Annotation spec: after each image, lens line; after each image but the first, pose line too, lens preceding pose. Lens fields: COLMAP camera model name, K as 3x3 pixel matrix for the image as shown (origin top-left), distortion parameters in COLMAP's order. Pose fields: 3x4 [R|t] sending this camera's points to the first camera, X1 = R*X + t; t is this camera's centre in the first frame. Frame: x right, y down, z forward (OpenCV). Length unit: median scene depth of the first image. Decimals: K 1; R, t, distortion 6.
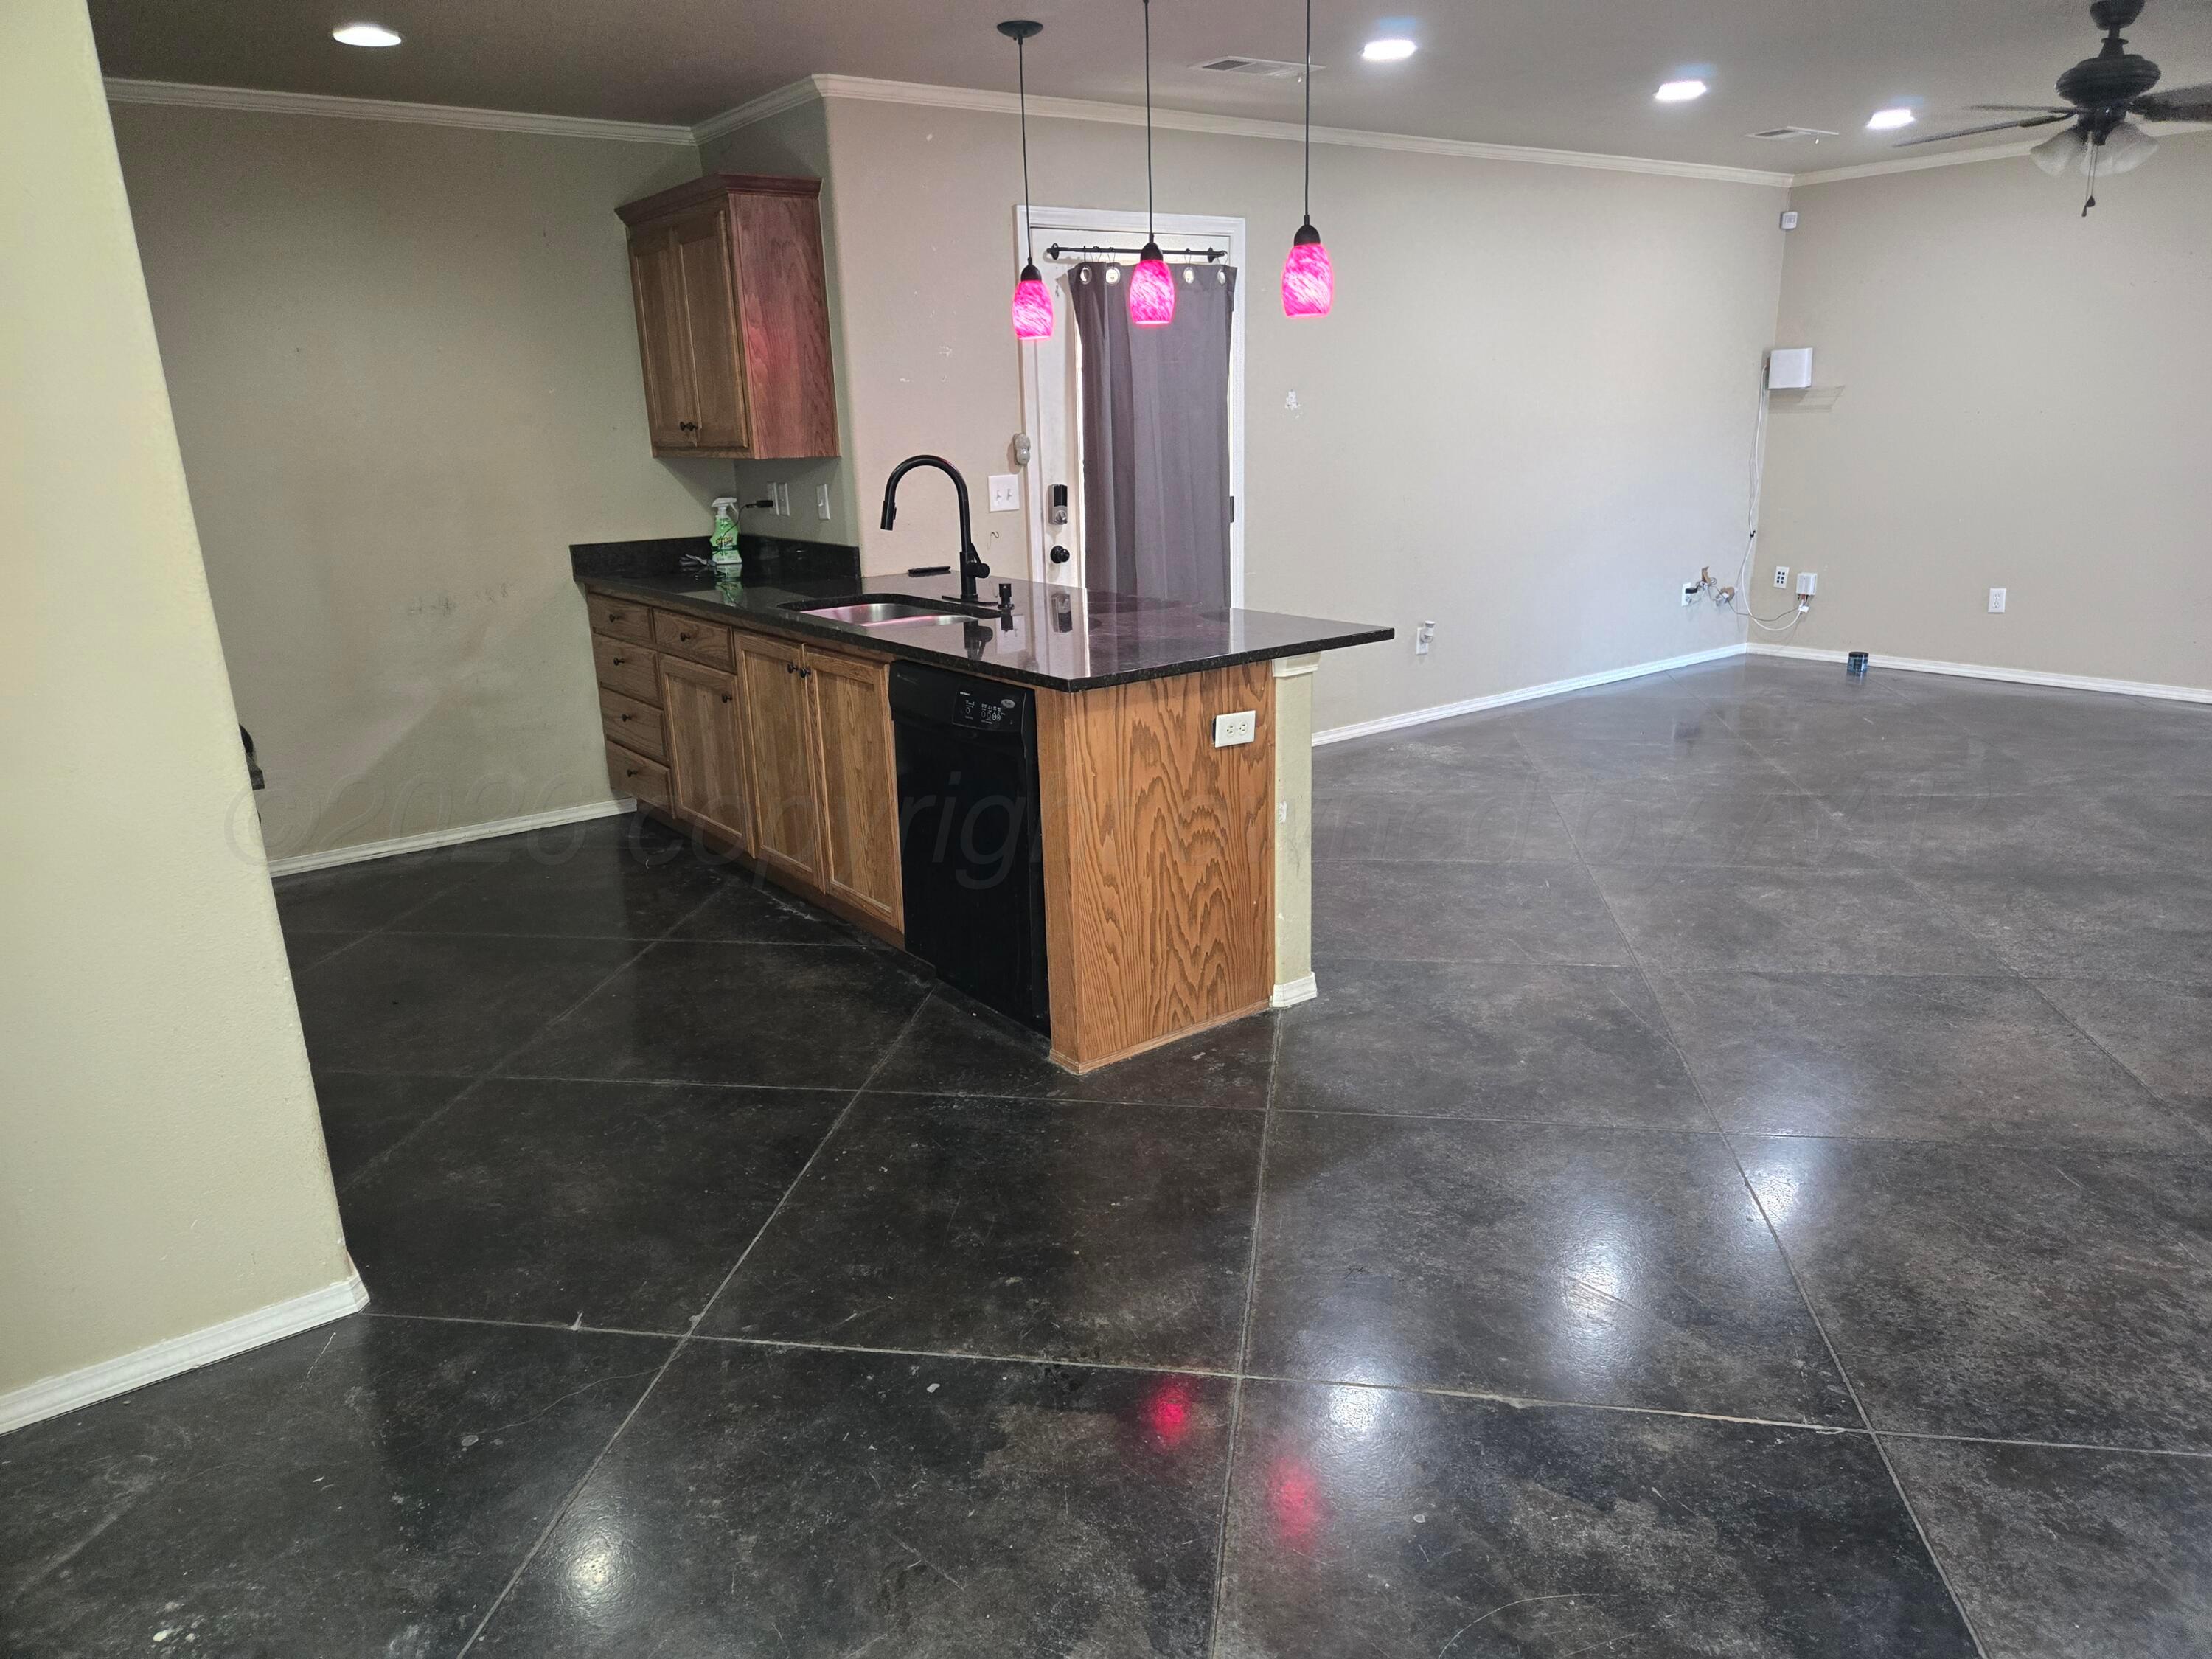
lens RADIAL K [[1499.8, 0, 1106.0], [0, 1499.8, 829.5], [0, 0, 1]] dist [0.076682, -0.054229]
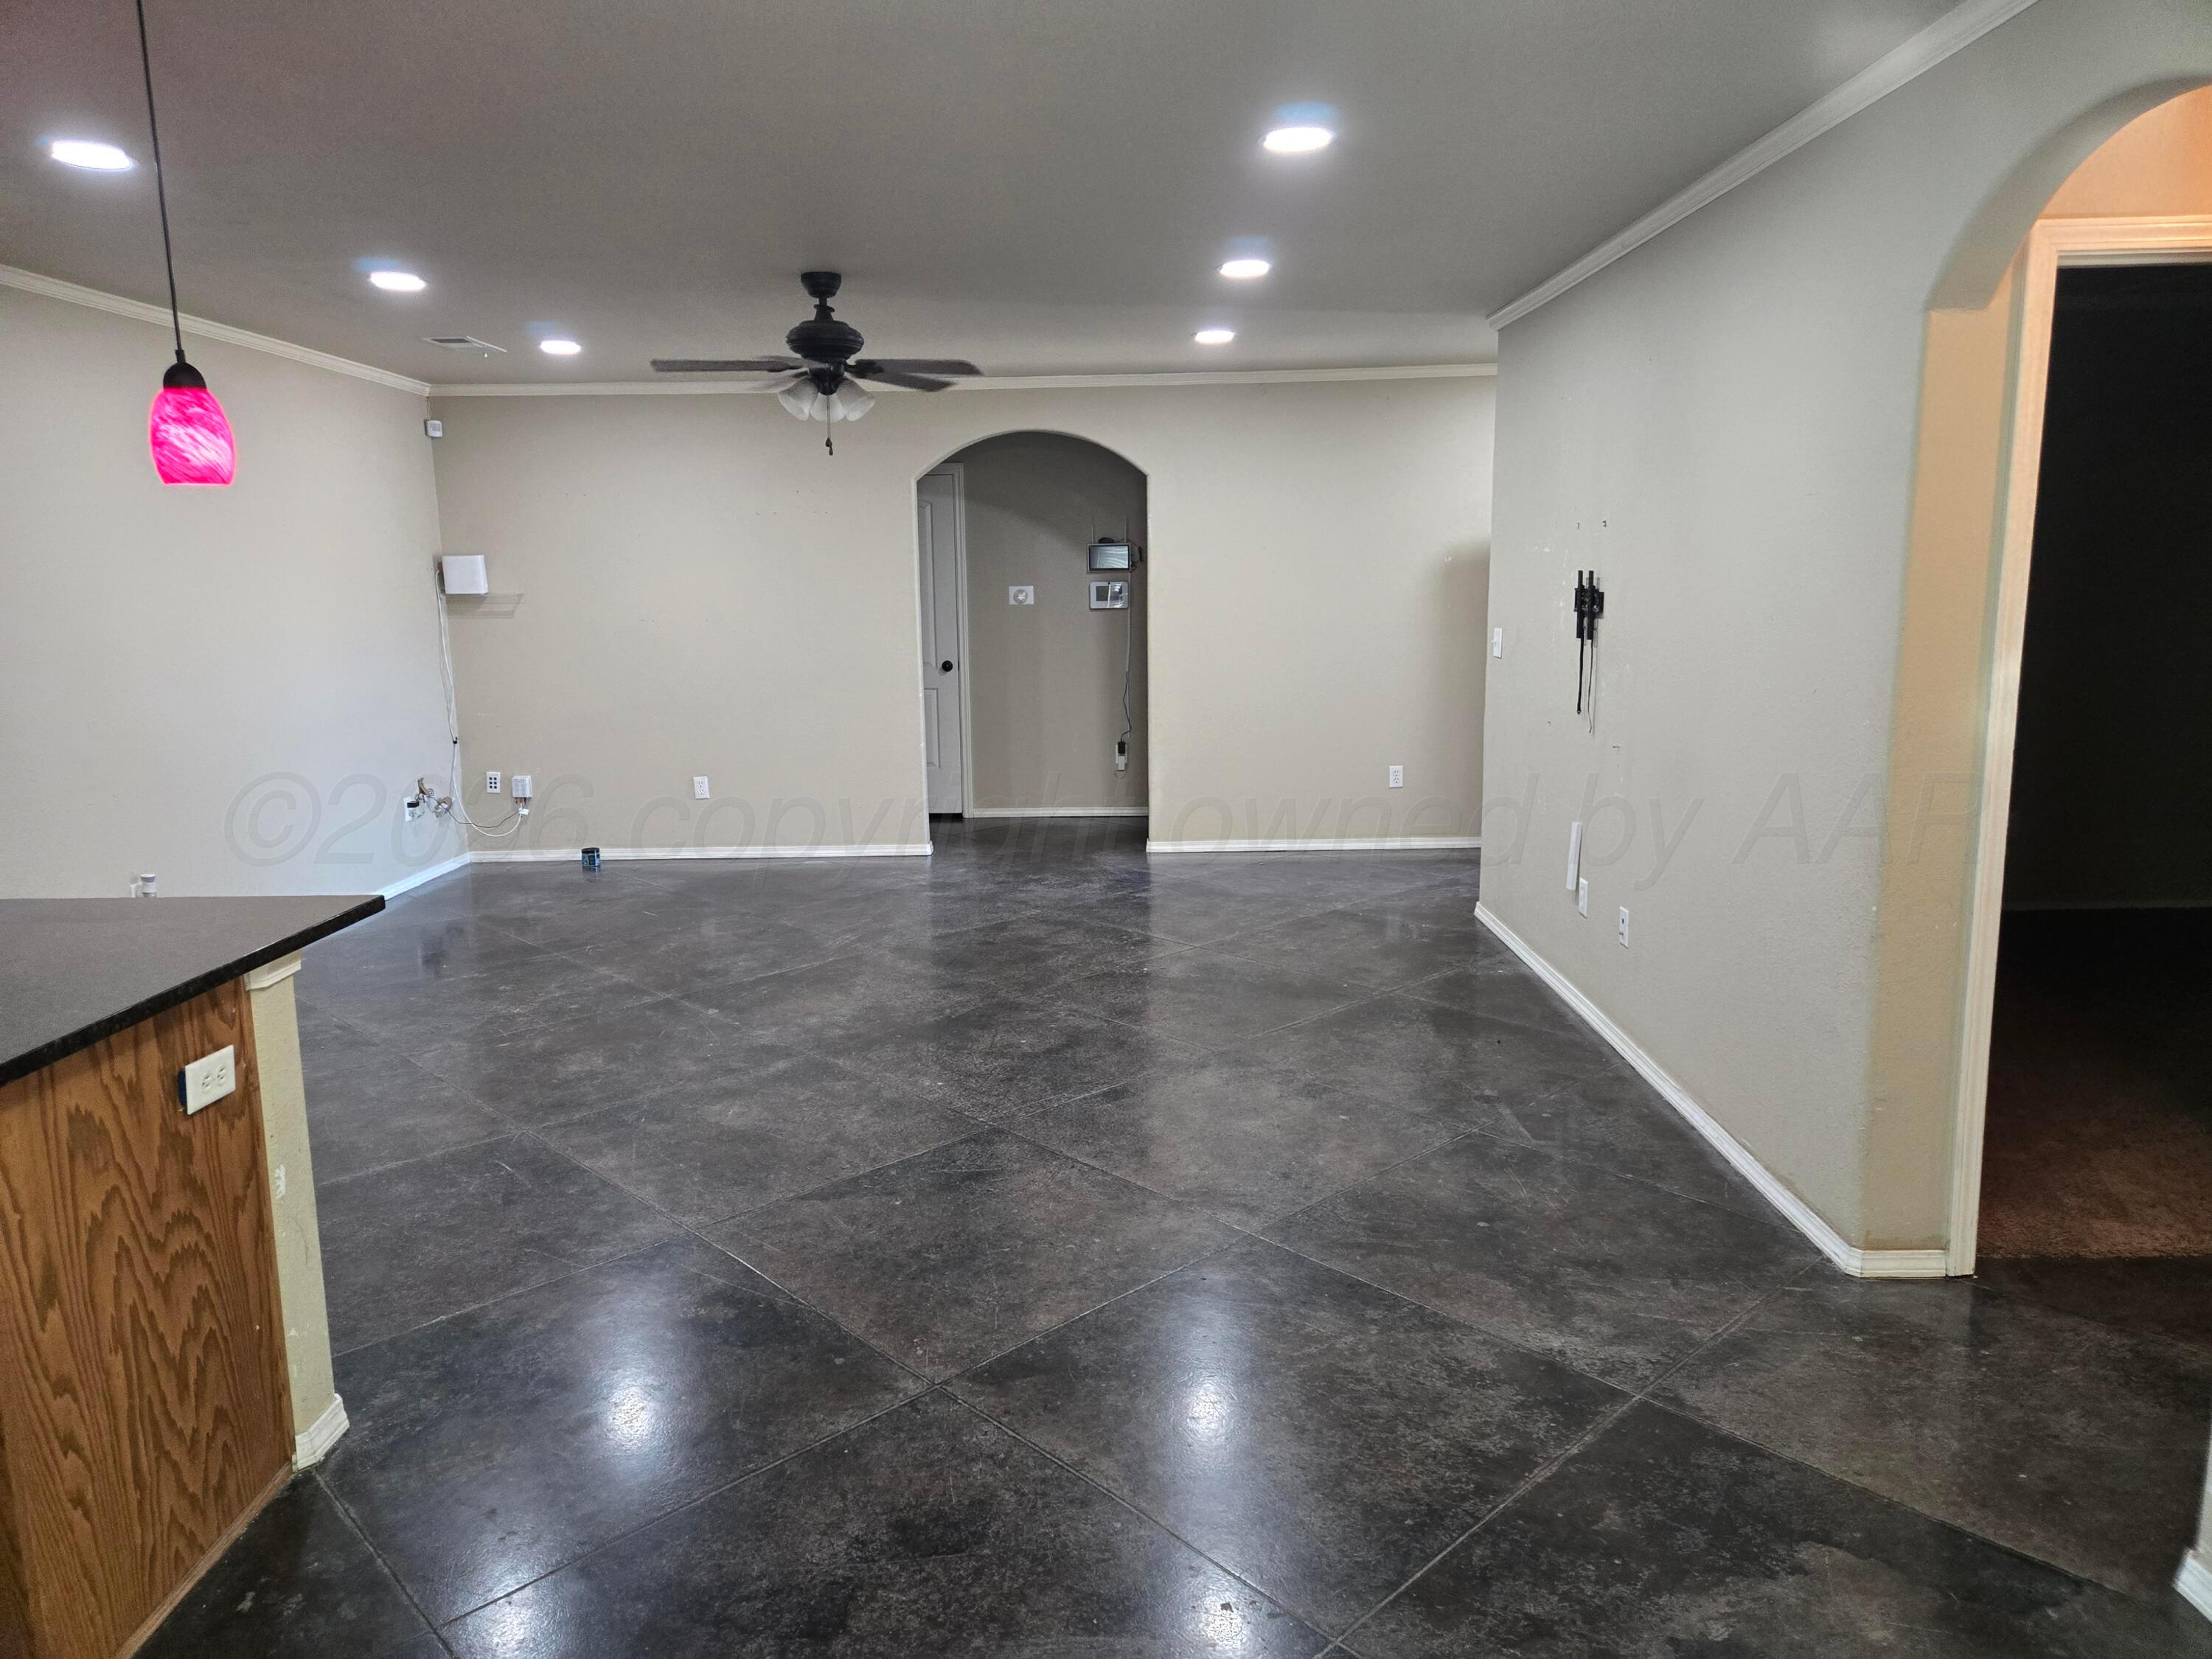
lens RADIAL K [[1497.6, 0, 1087.8], [0, 1497.6, 816.8], [0, 0, 1]] dist [0.060624, -0.050599]
pose [[0.612659, -0.108318, 0.782890, -0.185504], [0.212901, 0.976566, -0.031494, -0.075450], [-0.761132, 0.185973, 0.621363, 0.266058]]
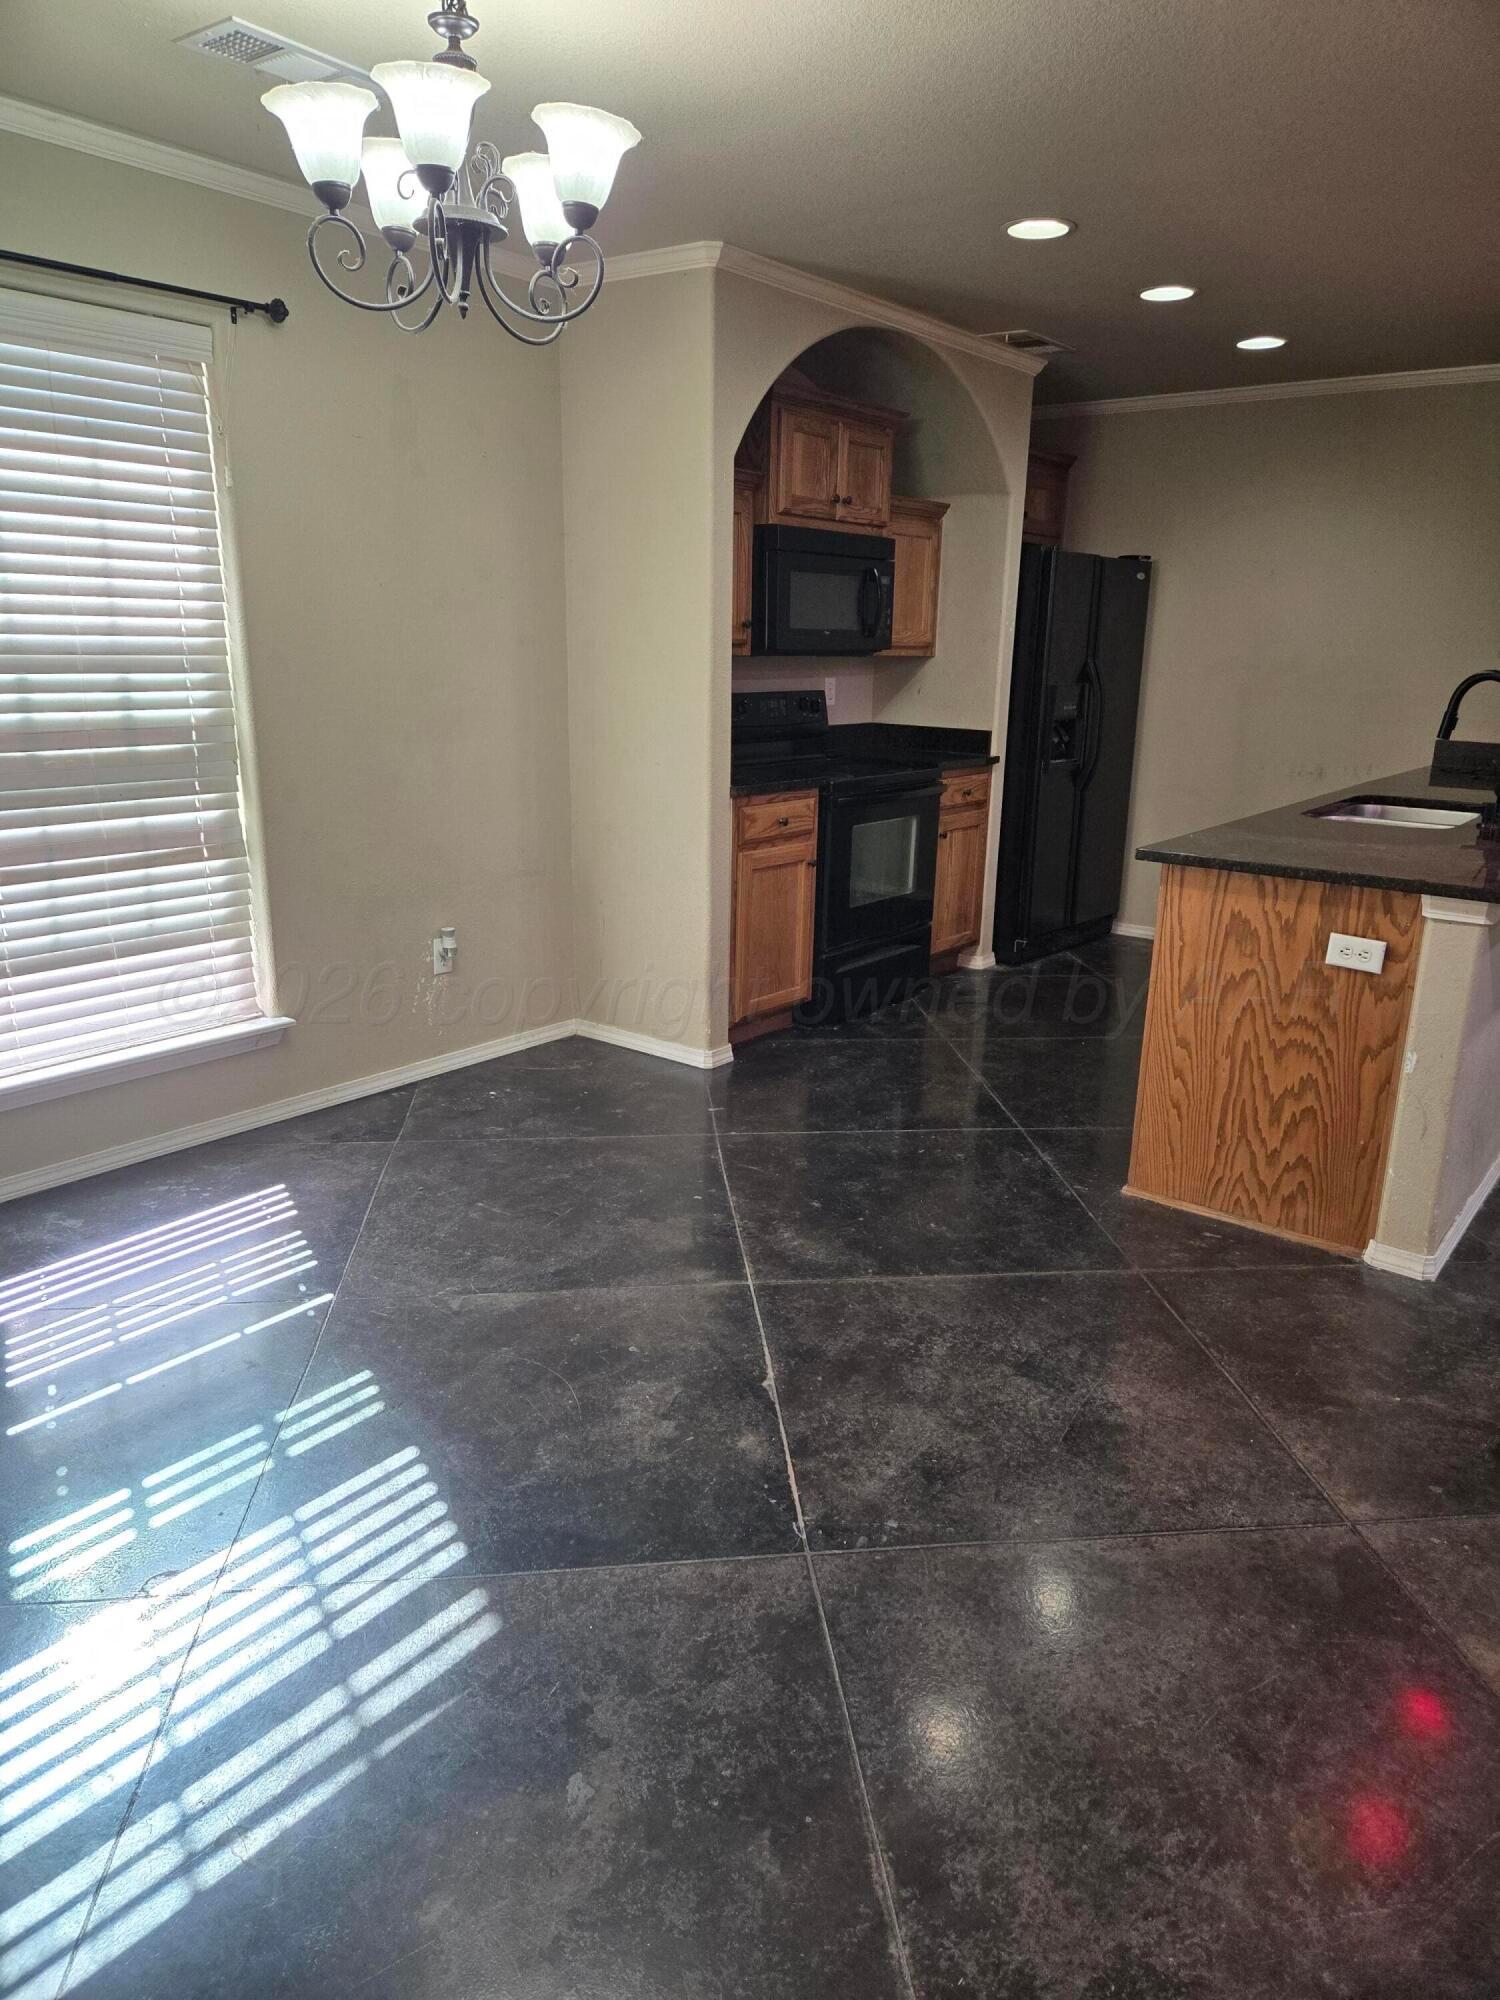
lens RADIAL K [[1356.1, 0, 750.0], [0, 1356.1, 1000.0], [0, 0, 1]] dist [0.076682, -0.054229]
pose [[0.254626, 0.288297, -0.923066, 0.808528], [-0.292034, 0.932886, 0.210807, -0.110468], [0.921891, 0.215889, 0.321729, 0.349466]]
